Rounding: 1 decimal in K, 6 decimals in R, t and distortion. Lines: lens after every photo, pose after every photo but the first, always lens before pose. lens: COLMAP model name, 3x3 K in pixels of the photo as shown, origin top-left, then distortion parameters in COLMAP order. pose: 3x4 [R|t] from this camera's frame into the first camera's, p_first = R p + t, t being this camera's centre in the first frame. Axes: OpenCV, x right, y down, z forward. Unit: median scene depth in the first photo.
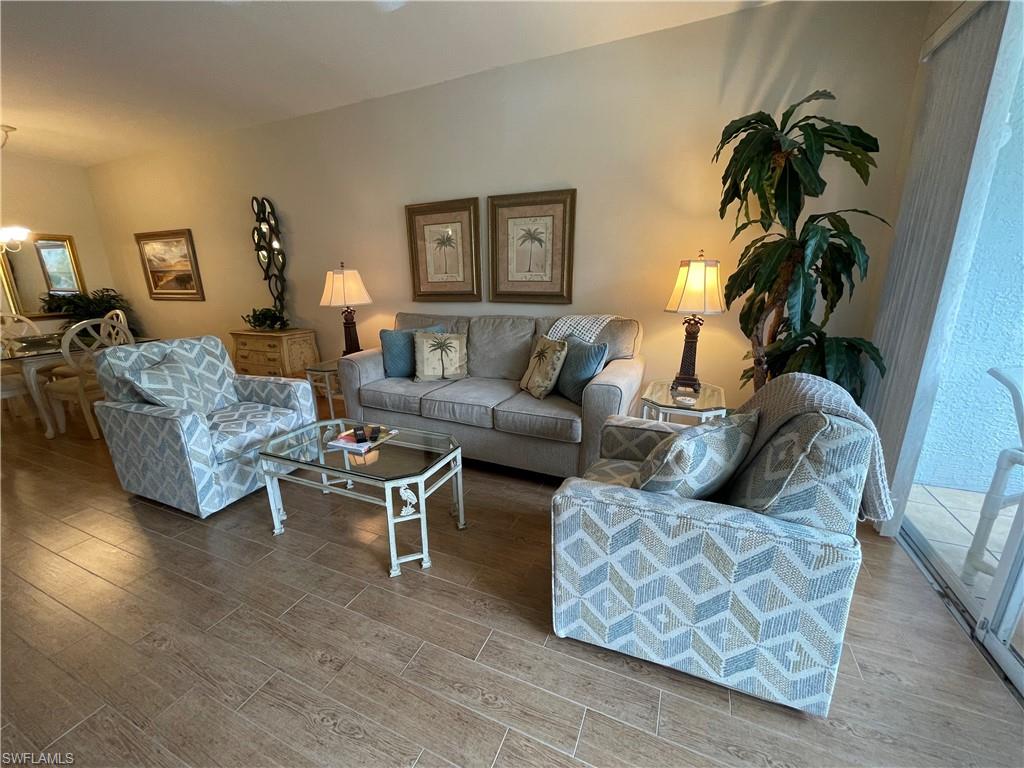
lens RADIAL K [[413.2, 0, 508.3], [0, 413.2, 386.7], [0, 0, 1]] dist [-0.001076, 0.000096]
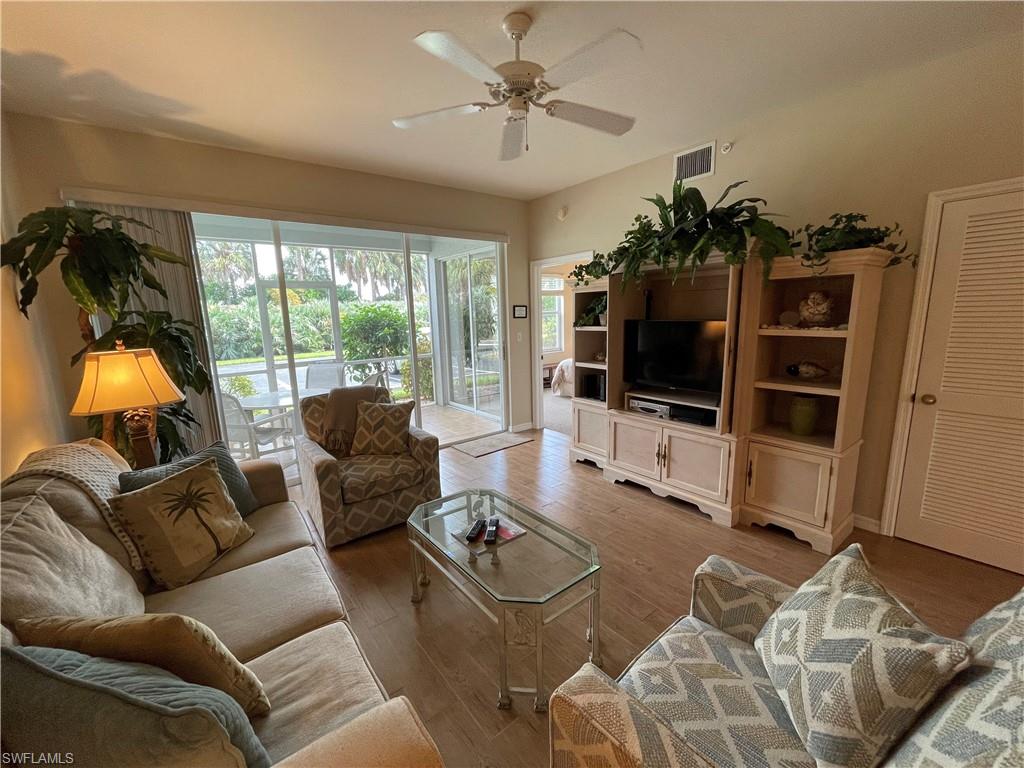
lens RADIAL K [[413.2, 0, 508.3], [0, 413.2, 386.7], [0, 0, 1]] dist [-0.001076, 0.000096]
pose [[-0.882618, -0.039890, 0.468396, -0.532679], [0.168086, 0.903742, 0.393697, -0.341553], [-0.439013, 0.426215, -0.790954, 1.046895]]
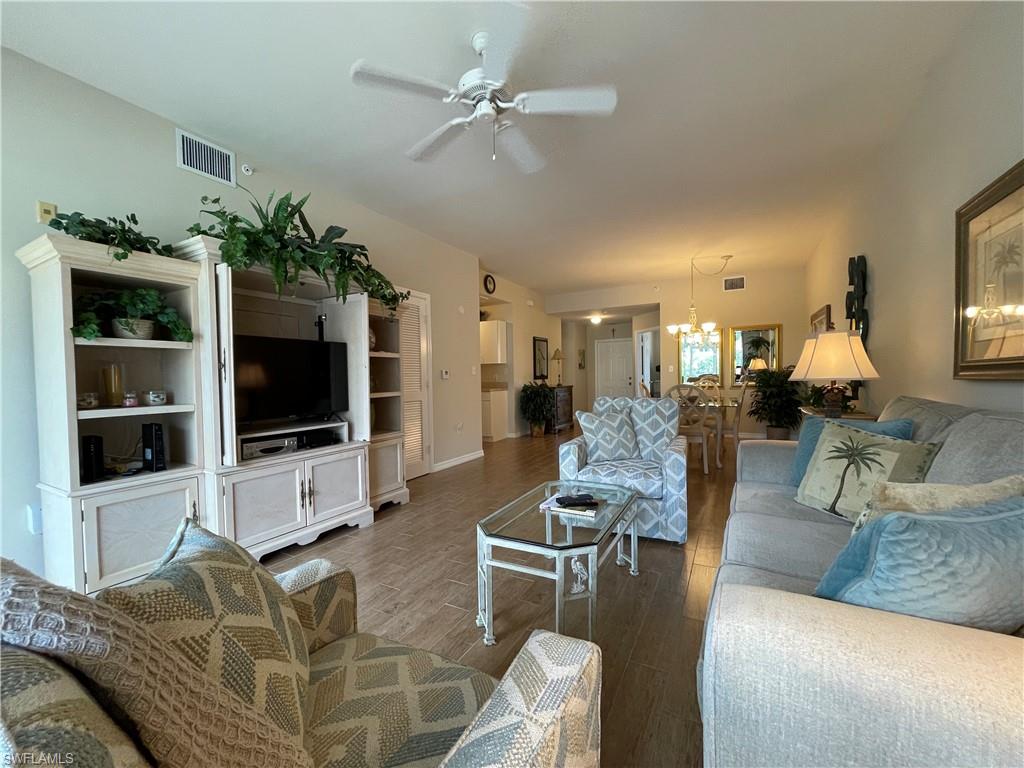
lens RADIAL K [[413.2, 0, 508.3], [0, 413.2, 386.7], [0, 0, 1]] dist [-0.001076, 0.000096]
pose [[-0.078585, 0.046227, -0.995835, 0.403213], [-0.243662, 0.967736, 0.064151, -0.108244], [0.966671, 0.247688, -0.064786, 0.571934]]
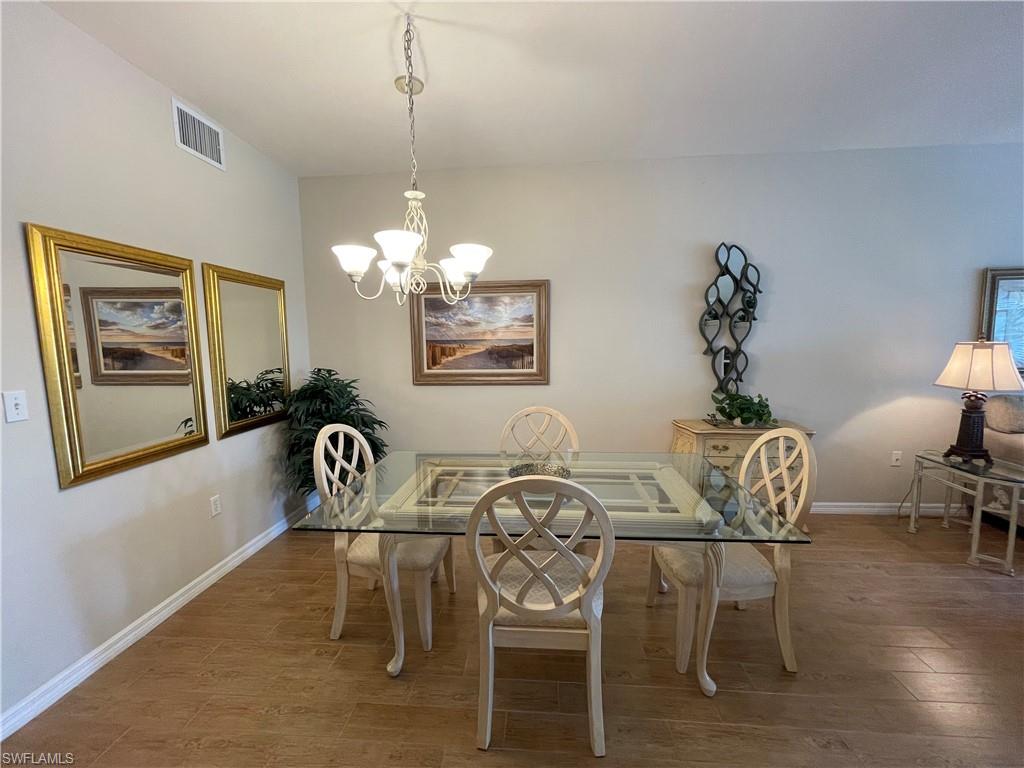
lens RADIAL K [[413.2, 0, 508.3], [0, 413.2, 386.7], [0, 0, 1]] dist [-0.001076, 0.000096]
pose [[0.940524, -0.034114, 0.338009, -1.614134], [0.085832, 0.986528, -0.139265, -0.188125], [-0.328705, 0.159994, 0.930782, 0.646027]]
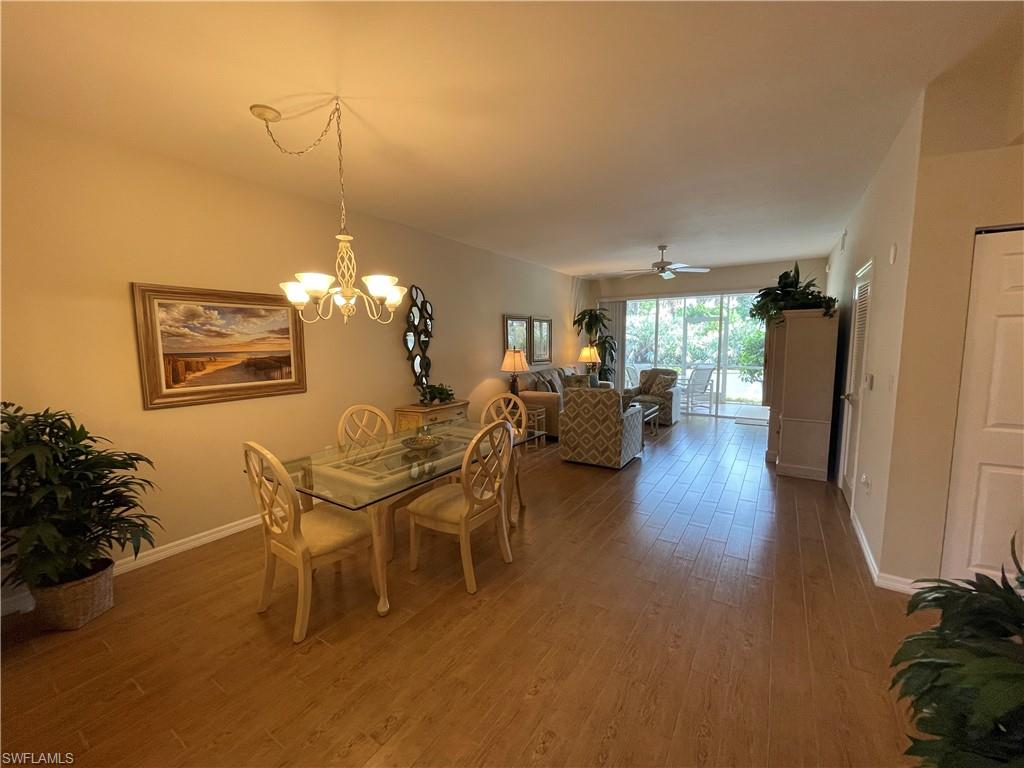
lens RADIAL K [[413.2, 0, 508.3], [0, 413.2, 386.7], [0, 0, 1]] dist [-0.001076, 0.000096]
pose [[0.157660, -0.092121, 0.983187, -2.200084], [0.267980, 0.962268, 0.047189, -0.247523], [-0.950437, 0.256035, 0.176397, 0.844093]]
